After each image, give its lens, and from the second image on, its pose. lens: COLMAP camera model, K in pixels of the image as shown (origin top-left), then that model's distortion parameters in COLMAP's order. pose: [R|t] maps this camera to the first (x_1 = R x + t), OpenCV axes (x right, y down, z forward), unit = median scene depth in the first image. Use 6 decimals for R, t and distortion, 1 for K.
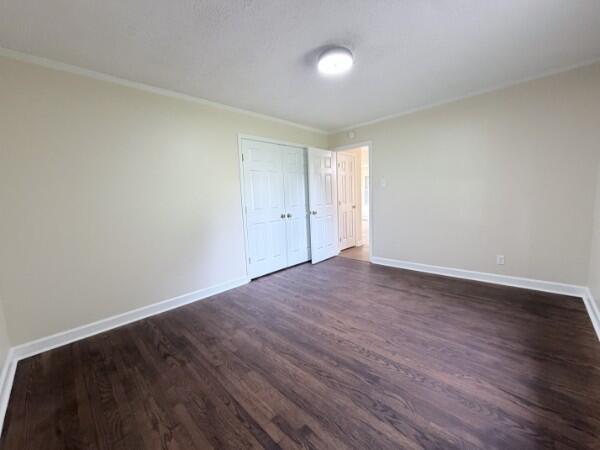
lens RADIAL K [[240.8, 0, 299.8], [0, 240.8, 225.2], [0, 0, 1]] dist [-0.001136, 0.001023]
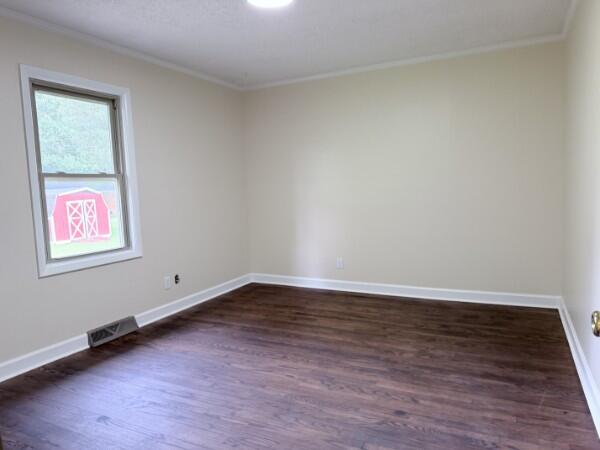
lens RADIAL K [[424.9, 0, 299.0], [0, 424.9, 225.8], [0, 0, 1]] dist [0.023882, -0.029576]
pose [[-0.951227, 0.108969, -0.288606, 0.474610], [0.046228, 0.975324, 0.215886, -0.275894], [0.305010, 0.192015, -0.932791, 2.208770]]
